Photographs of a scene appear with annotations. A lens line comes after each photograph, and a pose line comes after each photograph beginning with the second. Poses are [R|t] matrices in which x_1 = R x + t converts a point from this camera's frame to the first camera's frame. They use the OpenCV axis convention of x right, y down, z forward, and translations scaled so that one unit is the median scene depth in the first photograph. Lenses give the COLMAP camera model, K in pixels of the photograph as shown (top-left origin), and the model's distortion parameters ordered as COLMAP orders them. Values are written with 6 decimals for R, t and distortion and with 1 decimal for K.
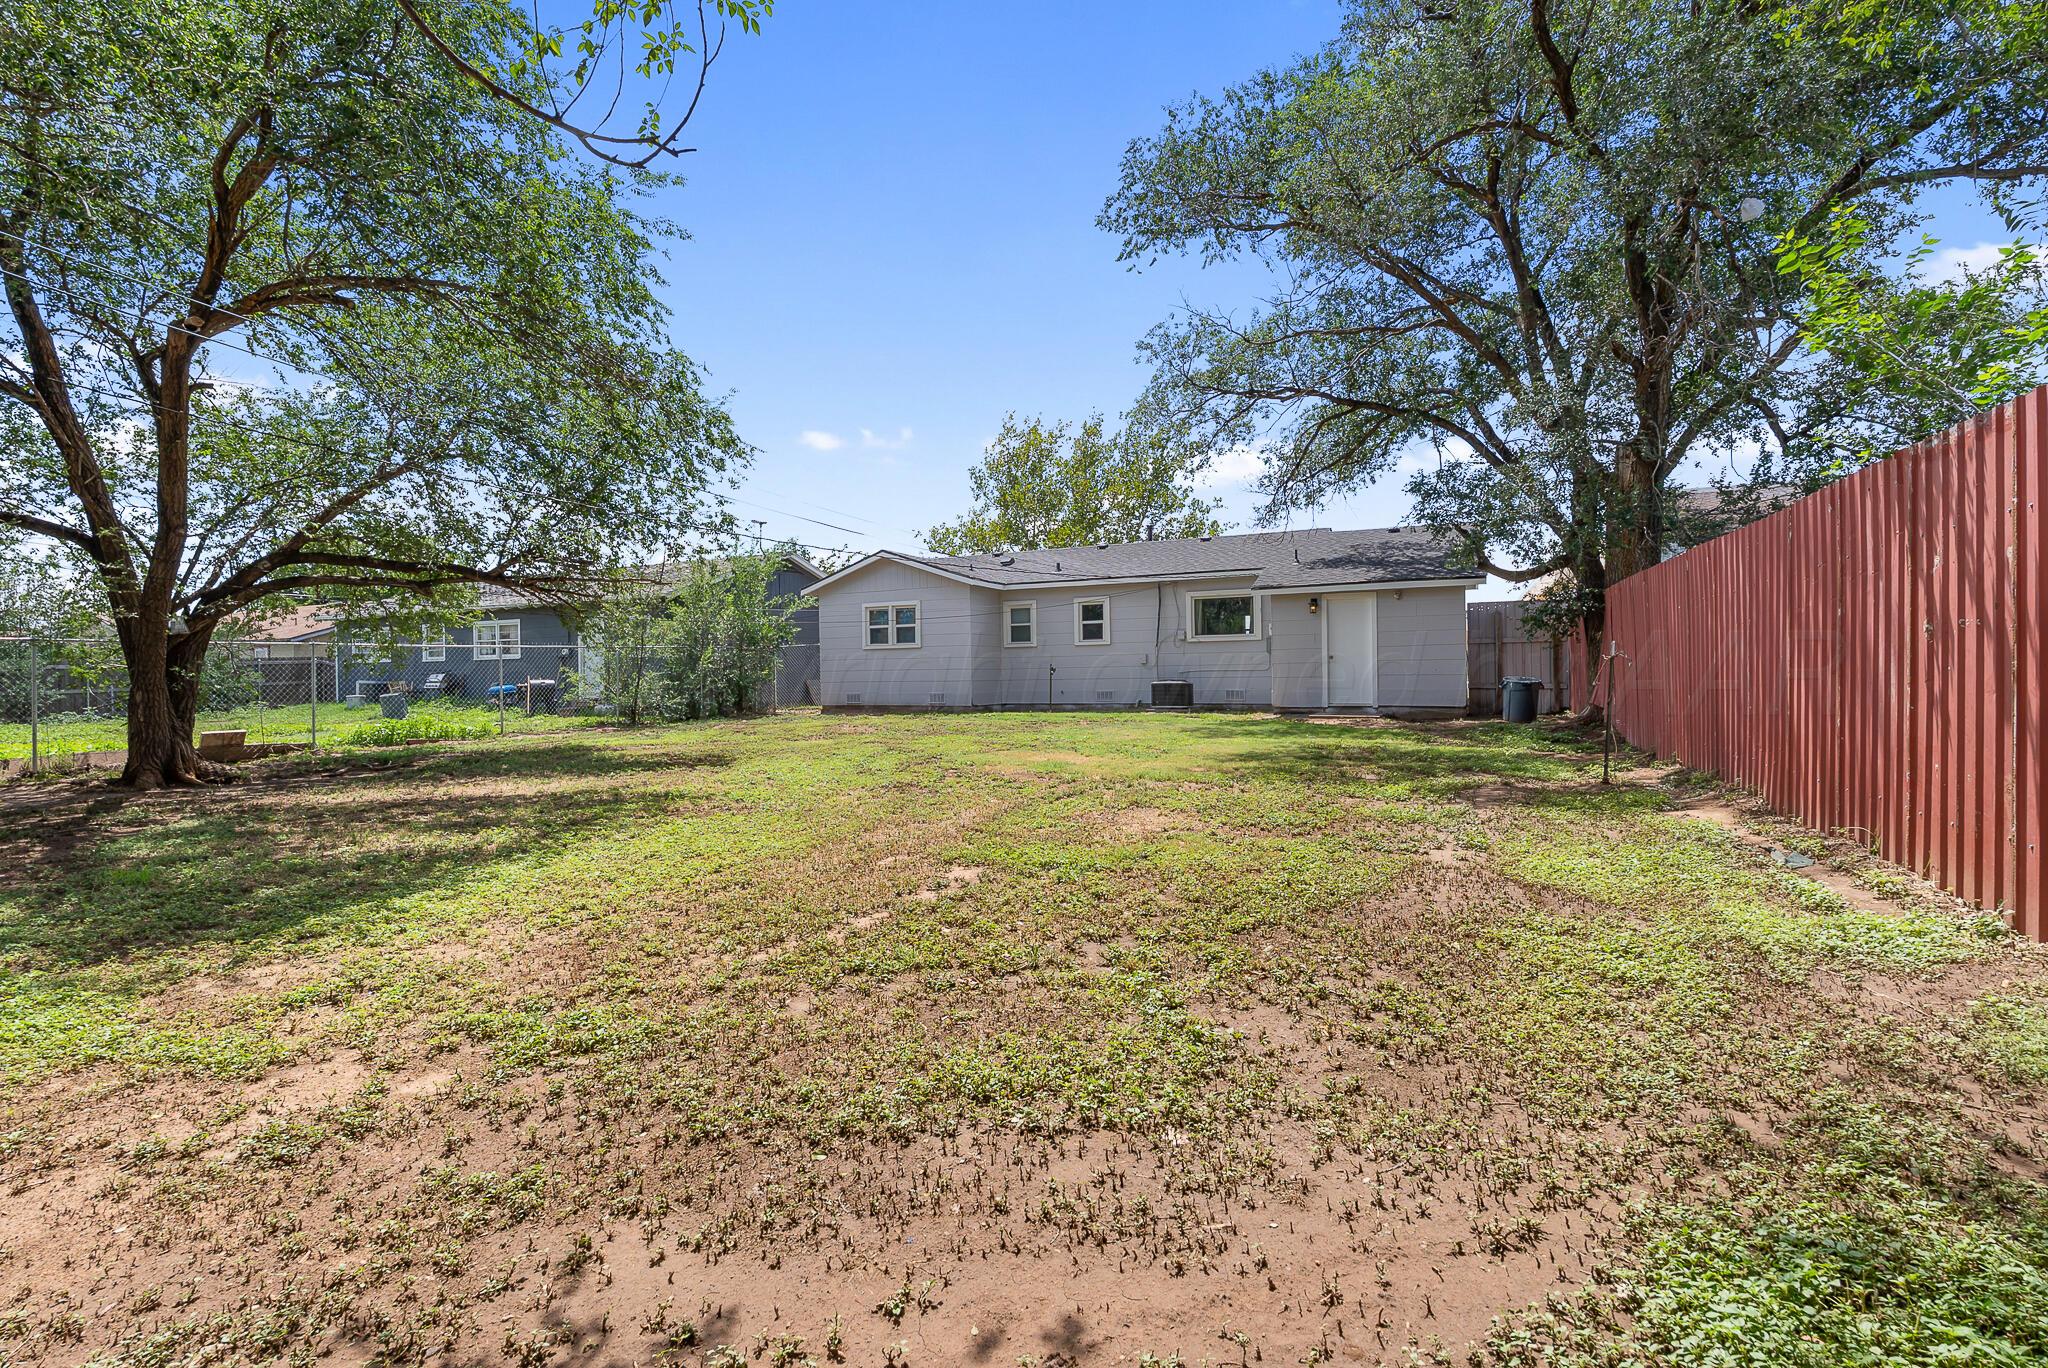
lens RADIAL K [[901.2, 0, 1030.7], [0, 901.2, 667.6], [0, 0, 1]] dist [-0.015911, 0.000041]
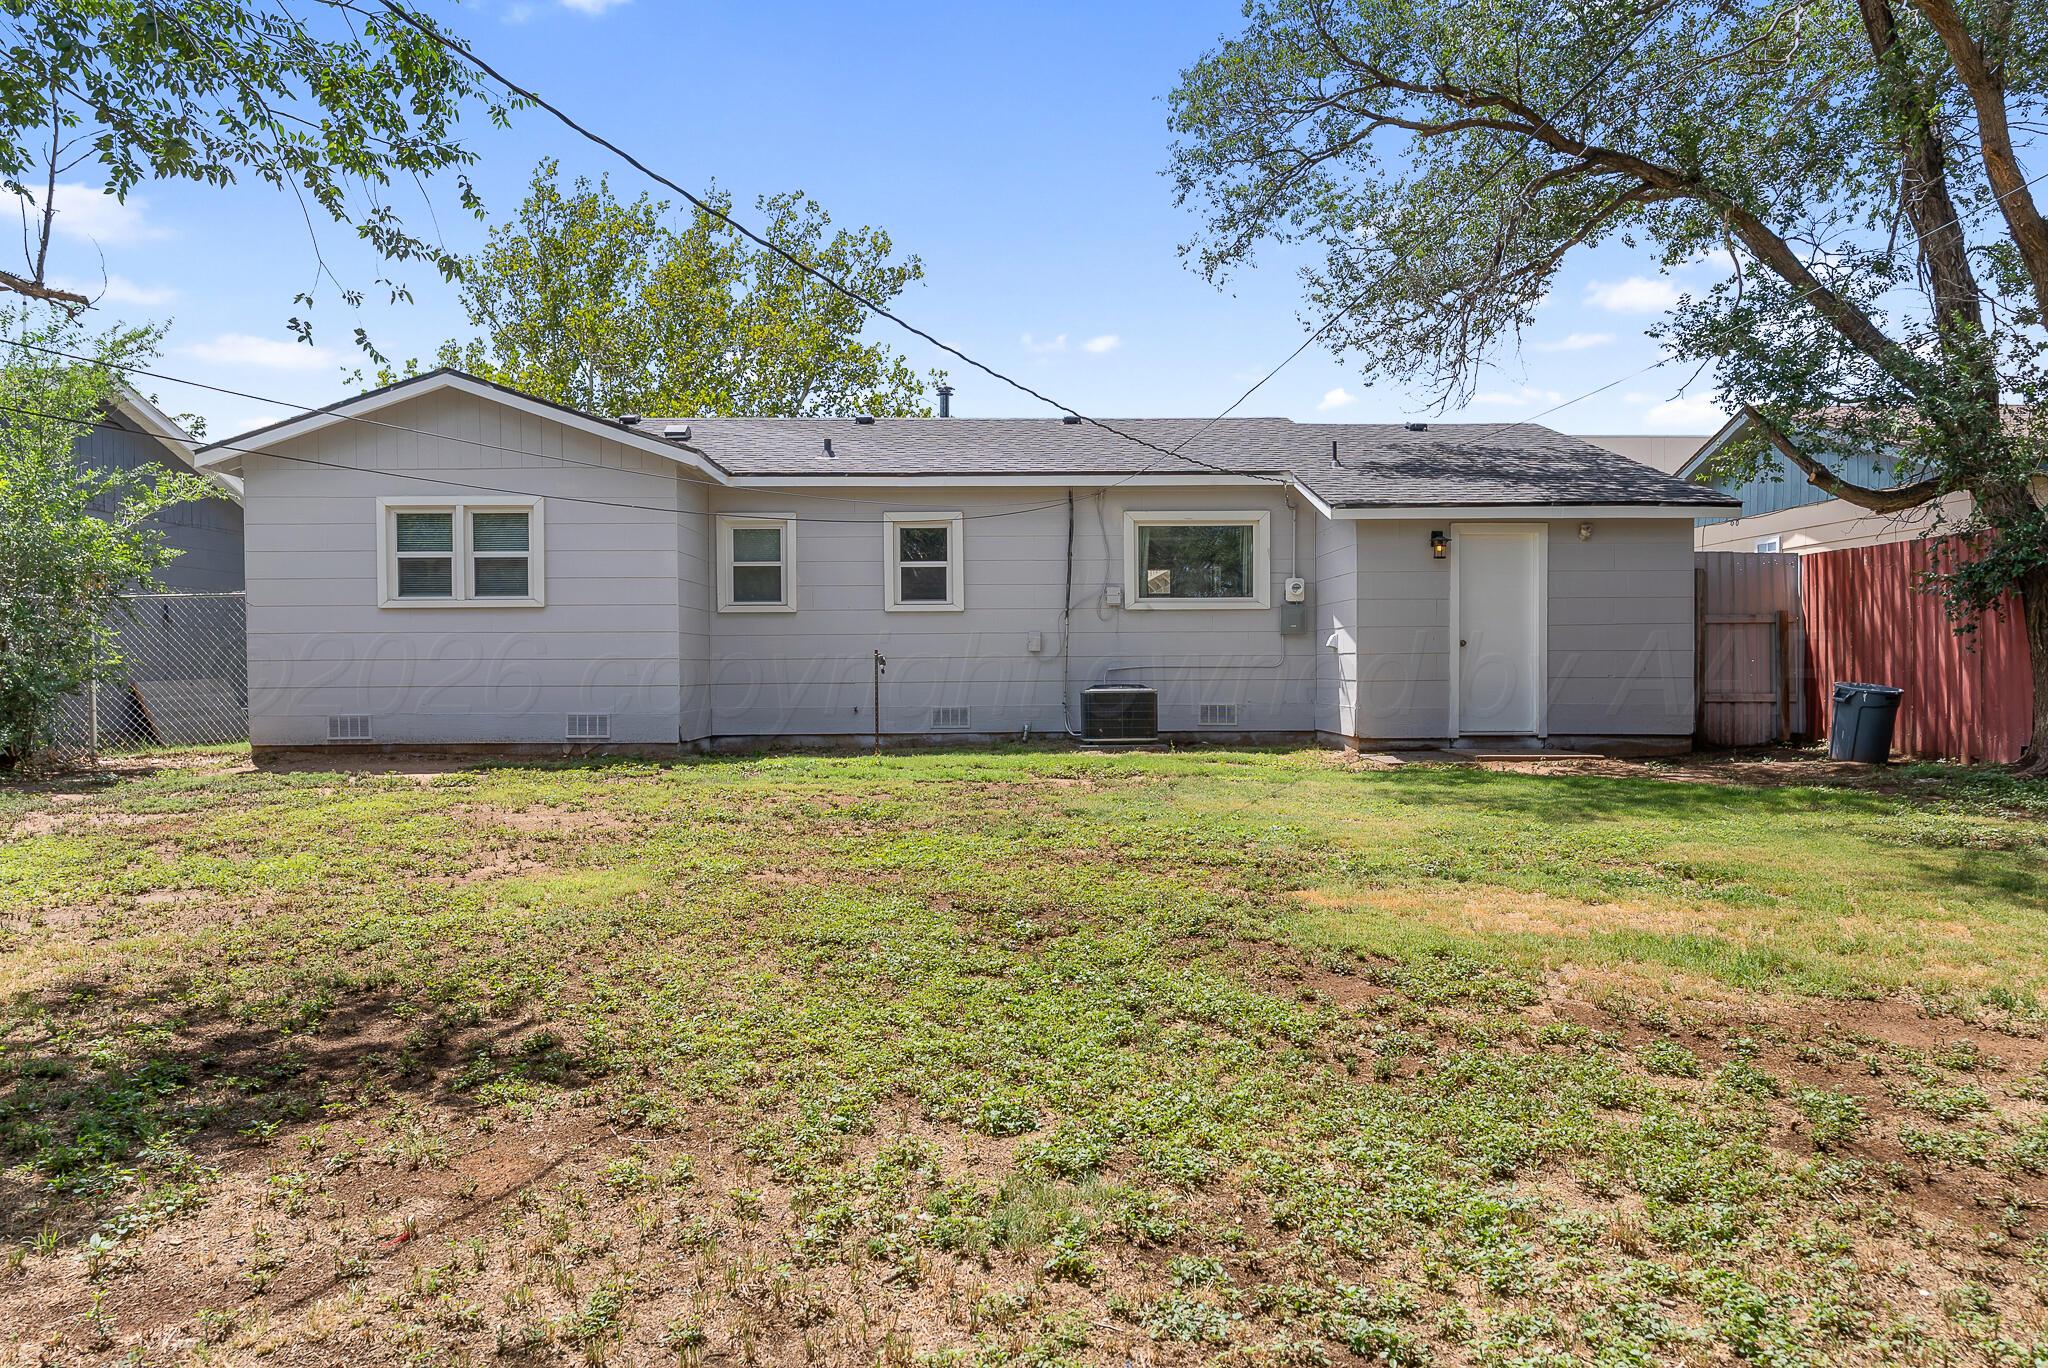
lens RADIAL K [[1346.1, 0, 1021.0], [0, 1346.1, 673.7], [0, 0, 1]] dist [-0.025005, -0.000823]
pose [[0.892749, 0.007987, 0.450483, -0.204717], [-0.009041, 0.999959, 0.000188, 0.006770], [-0.450463, -0.004241, 0.892785, 0.339548]]
